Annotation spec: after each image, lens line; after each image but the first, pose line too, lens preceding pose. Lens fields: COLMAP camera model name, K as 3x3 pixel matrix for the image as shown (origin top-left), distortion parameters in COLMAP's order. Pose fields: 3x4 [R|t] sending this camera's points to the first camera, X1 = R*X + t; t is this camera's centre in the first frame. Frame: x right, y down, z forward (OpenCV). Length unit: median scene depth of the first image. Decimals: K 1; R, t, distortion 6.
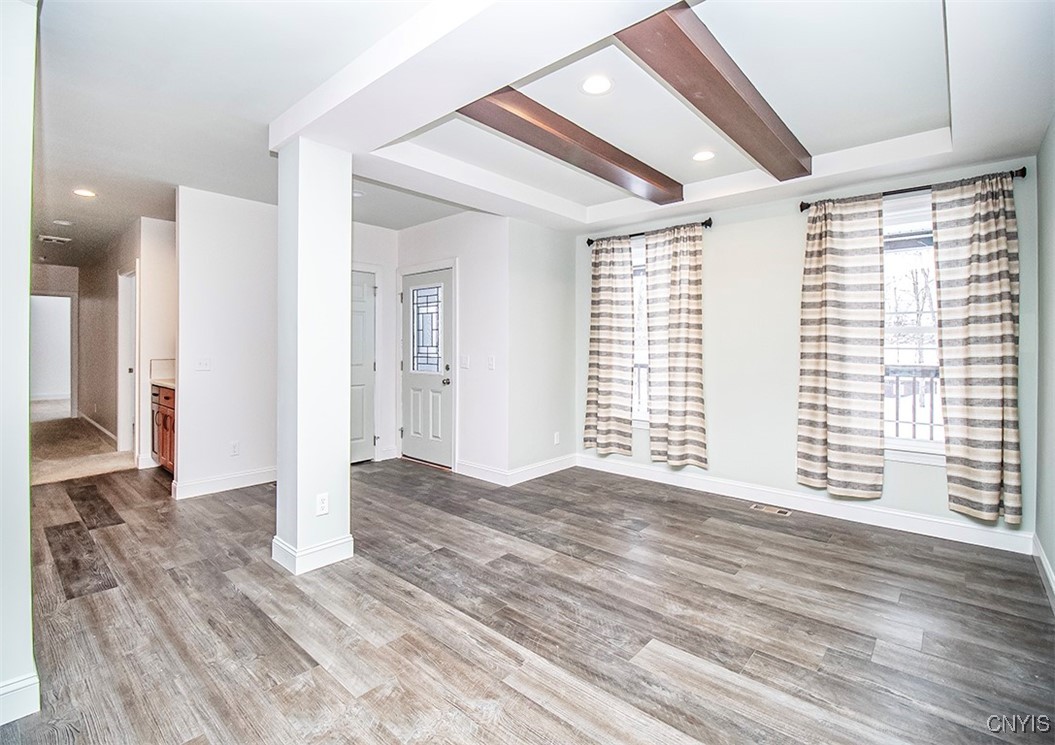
lens RADIAL K [[487.2, 0, 521.5], [0, 487.2, 347.3], [0, 0, 1]] dist [0.003095, -0.014399]
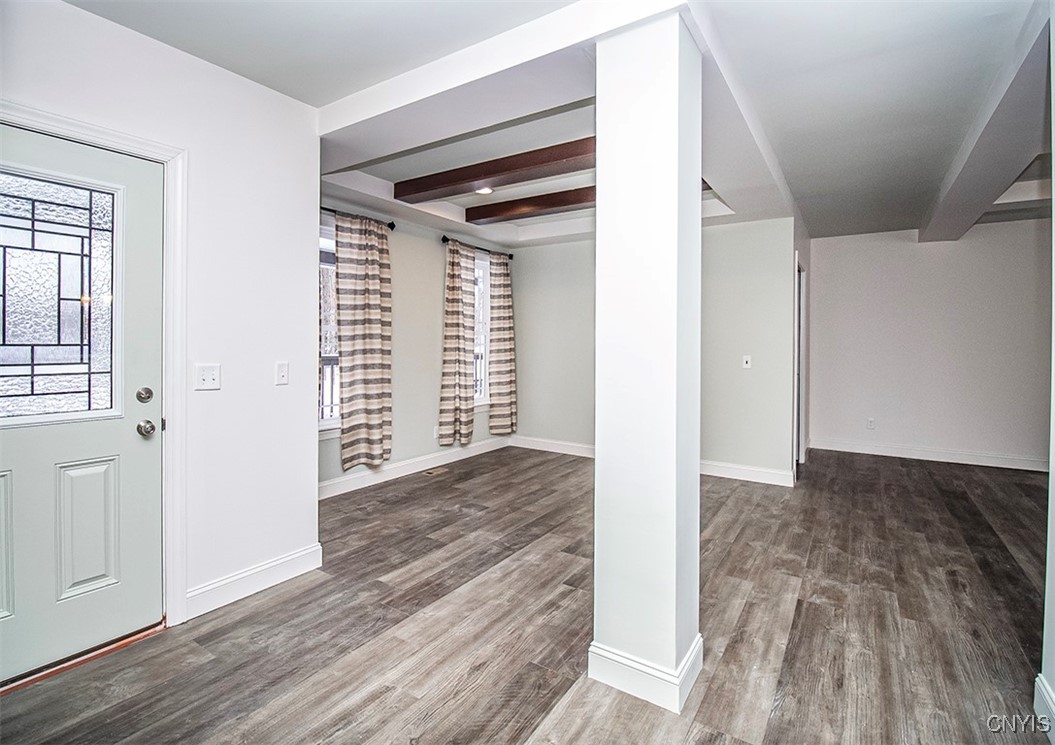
lens RADIAL K [[504.7, 0, 515.5], [0, 504.7, 350.3], [0, 0, 1]] dist [-0.000185, -0.011598]
pose [[-0.134063, -0.020426, 0.990762, -0.952927], [-0.007375, 0.999780, 0.019614, -0.012023], [-0.990945, -0.004677, -0.134184, 1.132039]]
